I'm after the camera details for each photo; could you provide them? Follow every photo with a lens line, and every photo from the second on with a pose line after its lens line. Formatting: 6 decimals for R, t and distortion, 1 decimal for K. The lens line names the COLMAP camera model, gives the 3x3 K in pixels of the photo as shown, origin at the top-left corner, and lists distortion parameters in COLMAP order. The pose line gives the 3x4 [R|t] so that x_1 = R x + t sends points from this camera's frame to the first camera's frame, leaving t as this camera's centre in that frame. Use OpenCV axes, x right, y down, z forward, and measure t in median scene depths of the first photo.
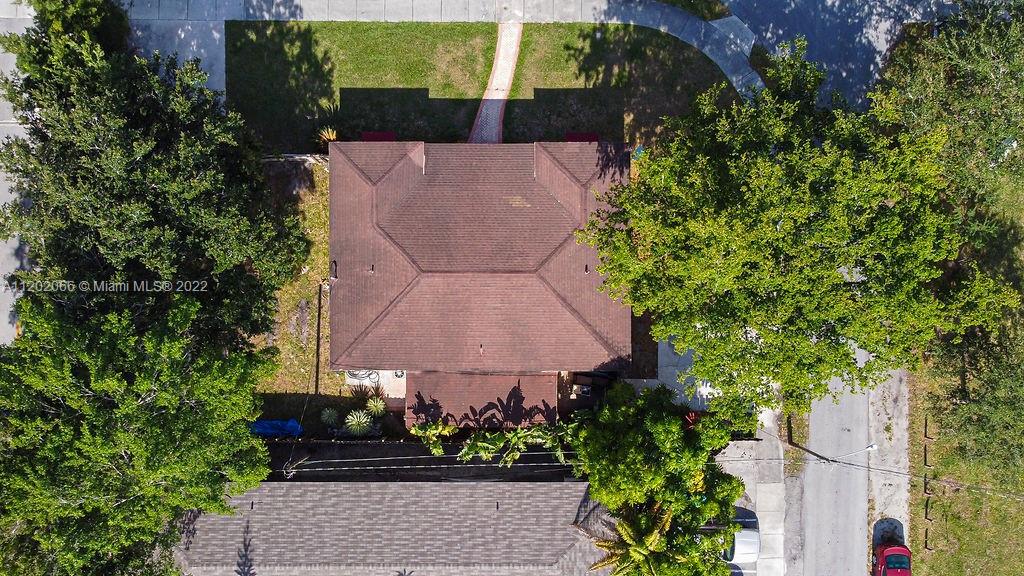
lens RADIAL K [[882.0, 0, 511.3], [0, 882.0, 324.9], [0, 0, 1]] dist [0.007767, -0.001566]
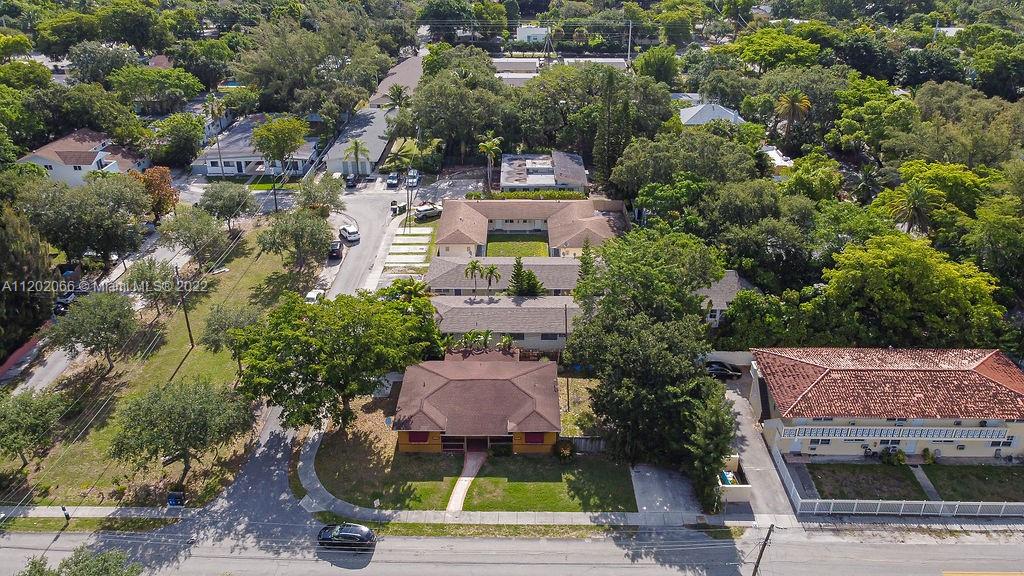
lens RADIAL K [[785.4, 0, 511.9], [0, 785.4, 293.7], [0, 0, 1]] dist [0.006902, 0.010987]
pose [[-0.999899, -0.001230, 0.014194, -0.128702], [0.013124, -0.467296, 0.884003, -1.464608], [0.005545, 0.884100, 0.467265, 0.017970]]
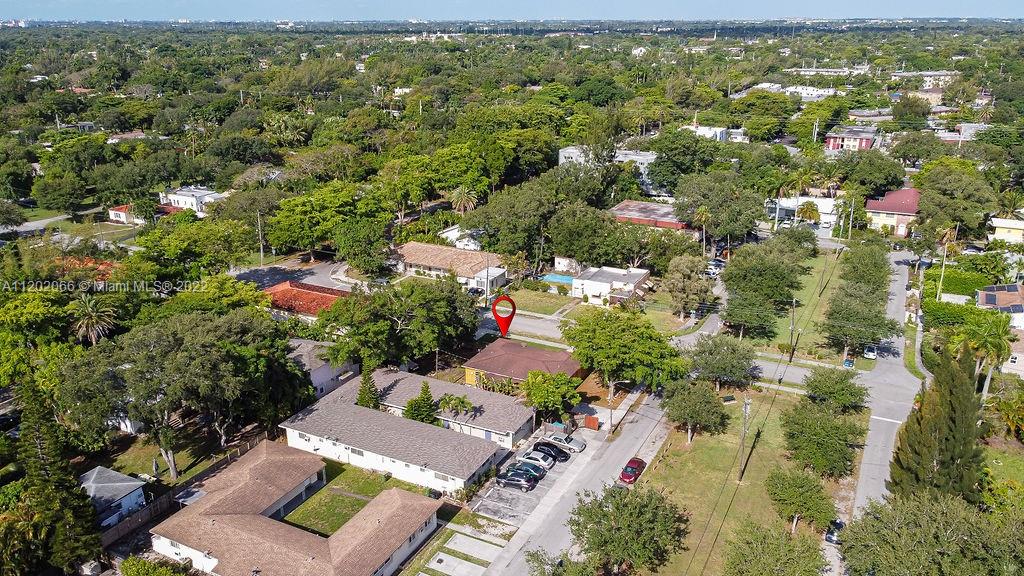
lens RADIAL K [[785.4, 0, 511.9], [0, 785.4, 293.7], [0, 0, 1]] dist [0.006902, 0.010987]
pose [[0.888179, 0.150998, -0.433979, 0.979378], [-0.459497, 0.290568, -0.839305, 1.993223], [-0.000633, 0.944865, 0.327459, -0.032310]]
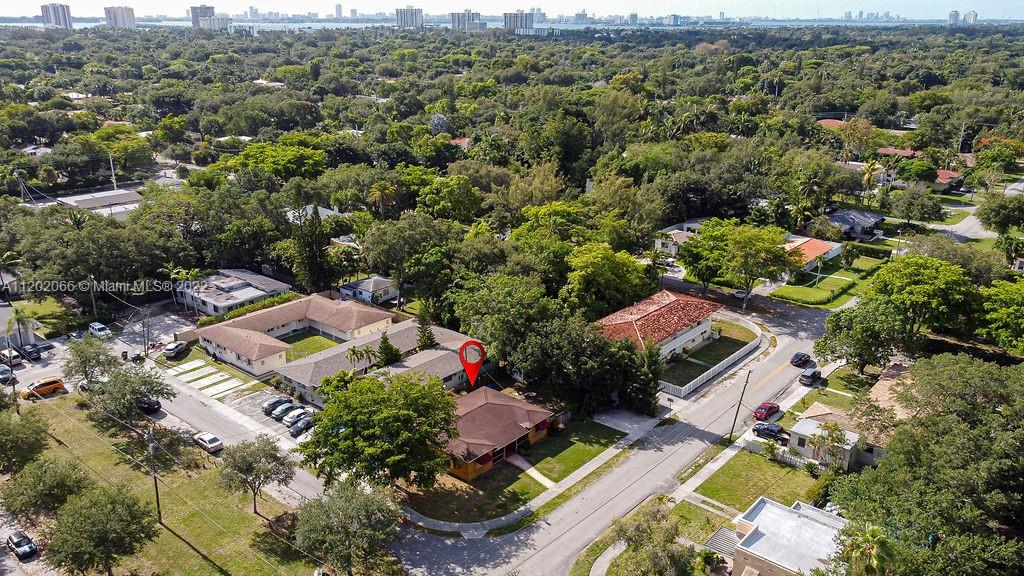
lens RADIAL K [[796.9, 0, 511.6], [0, 796.9, 293.4], [0, 0, 1]] dist [0.009349, 0.001748]
pose [[-0.650554, 0.248211, -0.717754, 1.356710], [-0.759400, -0.224522, 0.610657, -1.377695], [-0.009580, 0.942328, 0.334555, -0.044504]]
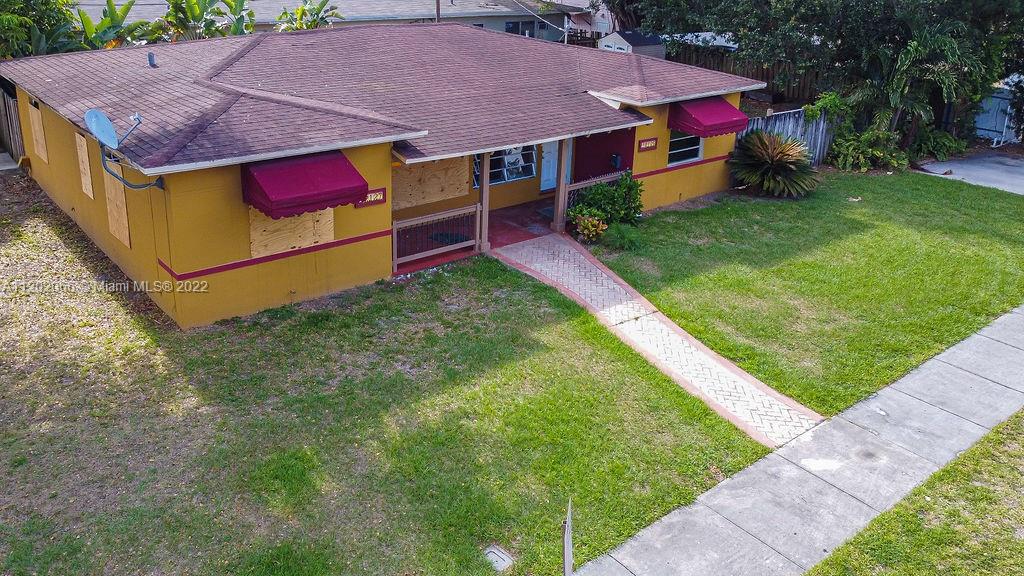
lens RADIAL K [[788.5, 0, 488.9], [0, 788.5, 287.0], [0, 0, 1]] dist [0.006413, 0.006077]
pose [[-0.779481, 0.232570, -0.581653, 0.198474], [-0.625873, -0.328153, 0.707530, -0.455490], [-0.026321, 0.915547, 0.401348, 0.926114]]
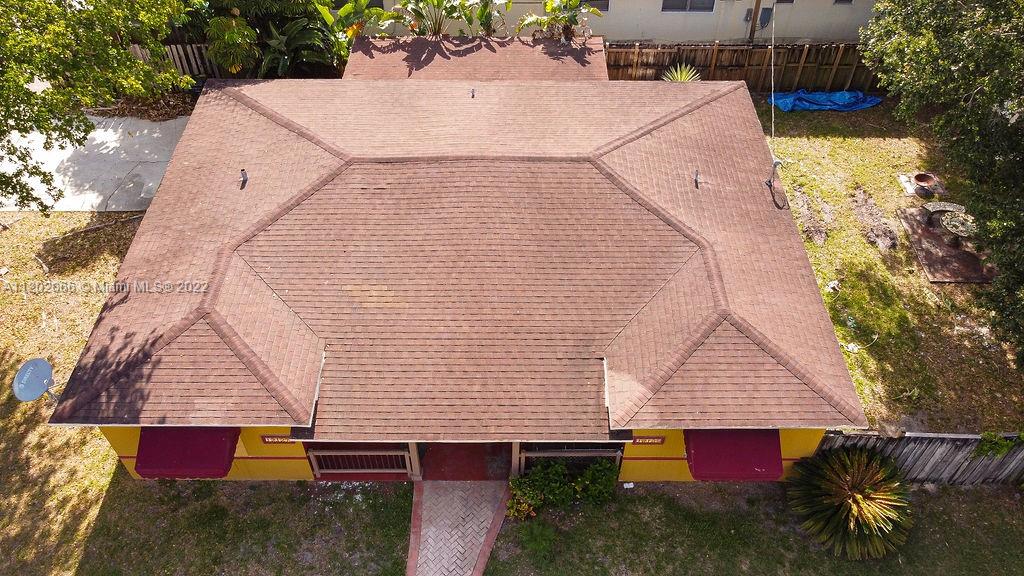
lens RADIAL K [[796.9, 0, 511.6], [0, 796.9, 293.4], [0, 0, 1]] dist [0.009349, 0.001748]
pose [[-0.999997, -0.002075, -0.001015, -0.056704], [0.000854, -0.740328, 0.672245, -0.387685], [-0.002146, 0.672242, 0.740328, 0.710815]]
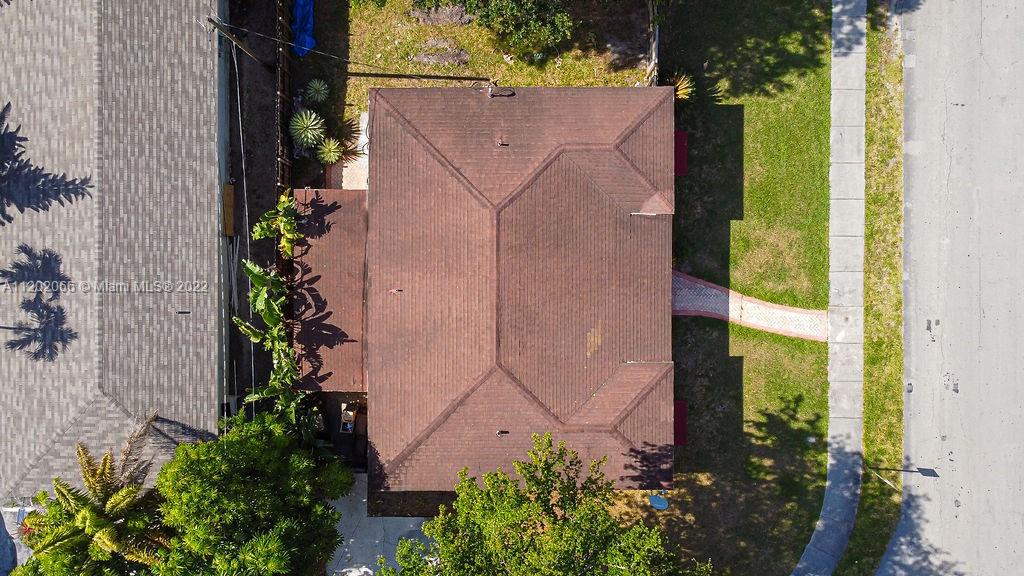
lens RADIAL K [[785.4, 0, 511.9], [0, 785.4, 293.7], [0, 0, 1]] dist [0.006902, 0.010987]
pose [[-0.000119, 0.999991, 0.004308, -0.033927], [-0.999995, -0.000105, -0.003176, -0.067483], [-0.003176, -0.004308, 0.999986, 0.332096]]
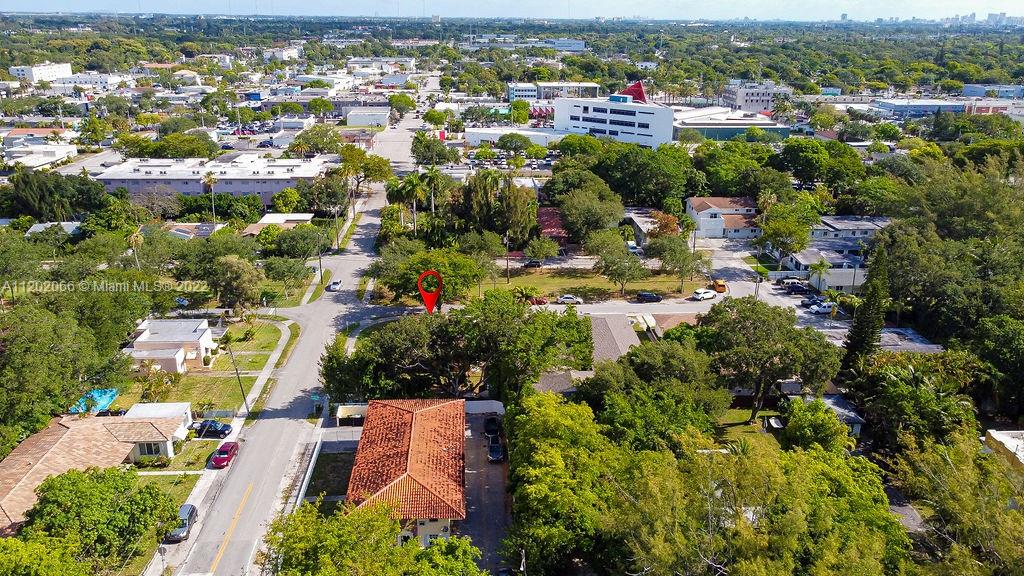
lens RADIAL K [[796.9, 0, 511.6], [0, 796.9, 293.4], [0, 0, 1]] dist [0.009349, 0.001748]
pose [[-0.064868, -0.322172, 0.944456, -2.555284], [0.997872, -0.014618, 0.063550, 0.008284], [-0.006668, 0.946568, 0.322435, -0.010248]]
